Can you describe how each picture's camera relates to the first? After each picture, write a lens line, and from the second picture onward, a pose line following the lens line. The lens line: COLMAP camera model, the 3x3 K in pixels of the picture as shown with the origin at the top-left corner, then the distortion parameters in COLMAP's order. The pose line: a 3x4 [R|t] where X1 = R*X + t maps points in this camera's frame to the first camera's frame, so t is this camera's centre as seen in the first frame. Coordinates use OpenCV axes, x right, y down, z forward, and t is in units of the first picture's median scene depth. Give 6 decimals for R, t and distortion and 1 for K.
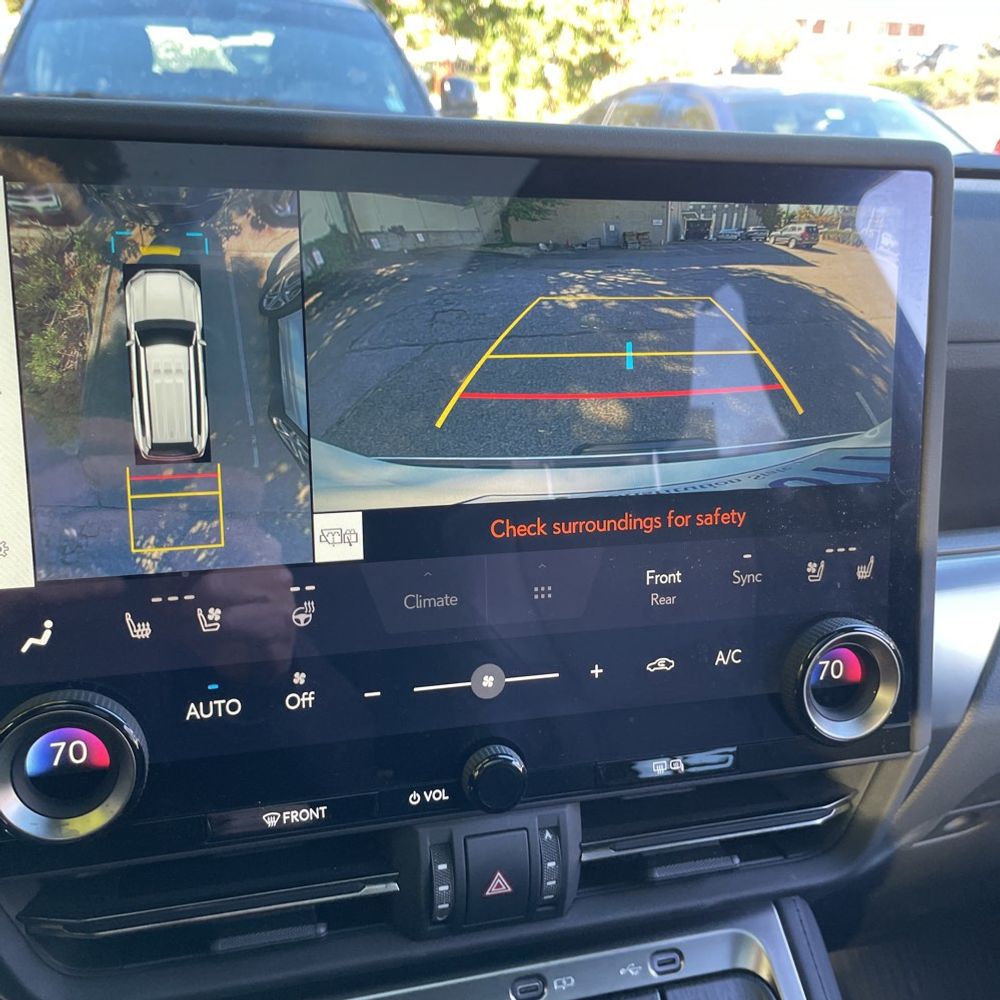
lens RADIAL K [[976.1, 0, 487.6], [0, 976.1, 530.0], [0, 0, 1]] dist [0.134203, -0.180322]
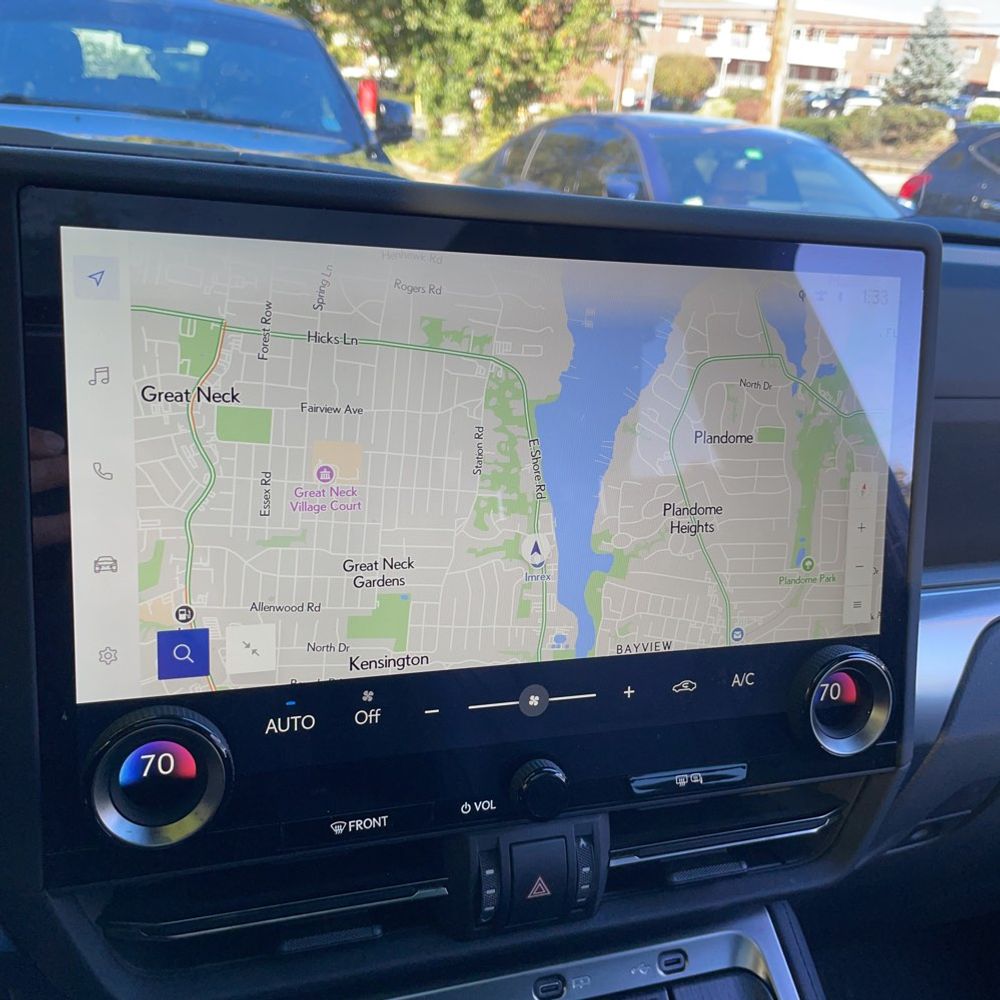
lens RADIAL K [[976.1, 0, 487.6], [0, 976.1, 530.0], [0, 0, 1]] dist [0.134203, -0.180322]
pose [[0.996659, 0.019575, 0.079295, -0.134062], [-0.018011, 0.999630, -0.020398, -0.011161], [-0.079665, 0.018902, 0.996642, -0.082683]]
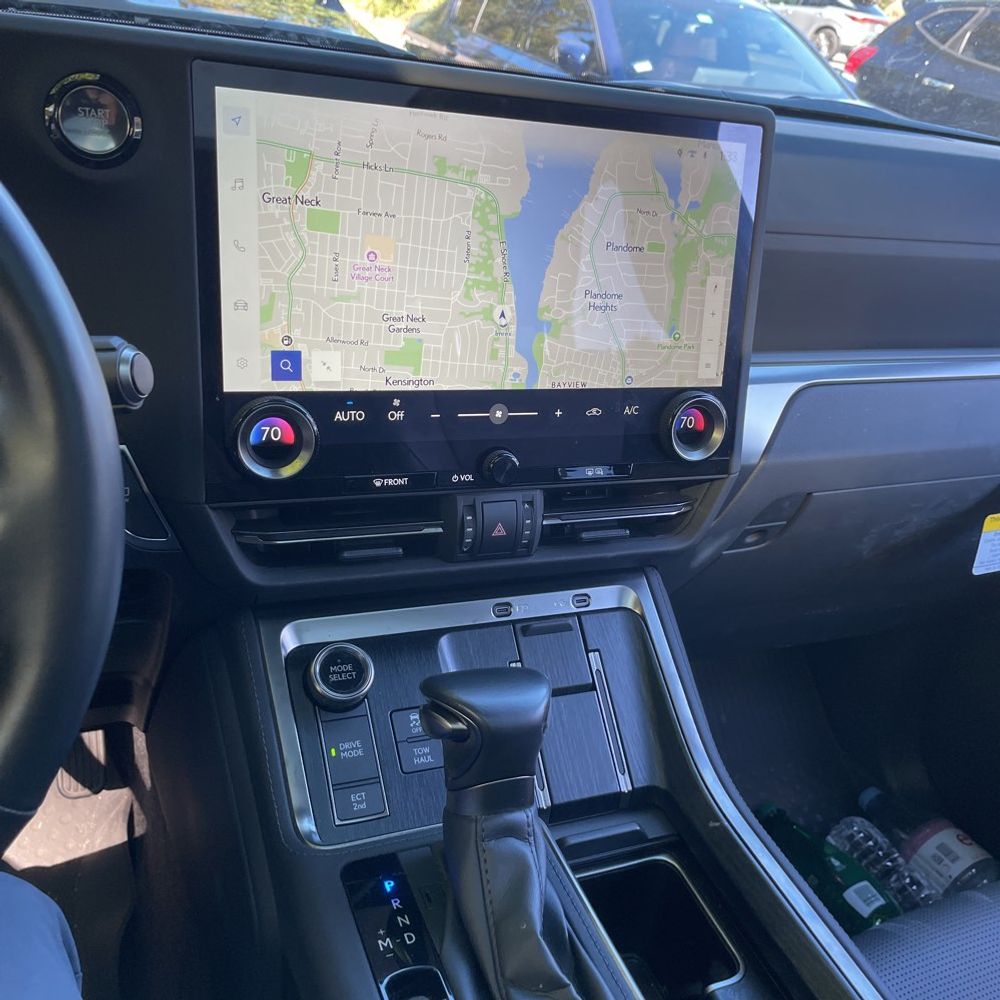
lens RADIAL K [[954.0, 0, 500.0], [0, 954.0, 500.0], [0, 0, 1]] dist [0.141966, -0.213654]
pose [[0.988013, 0.024926, 0.152345, -0.237051], [-0.038330, 0.995584, 0.085692, 0.153368], [-0.149536, -0.090504, 0.984605, -0.635257]]
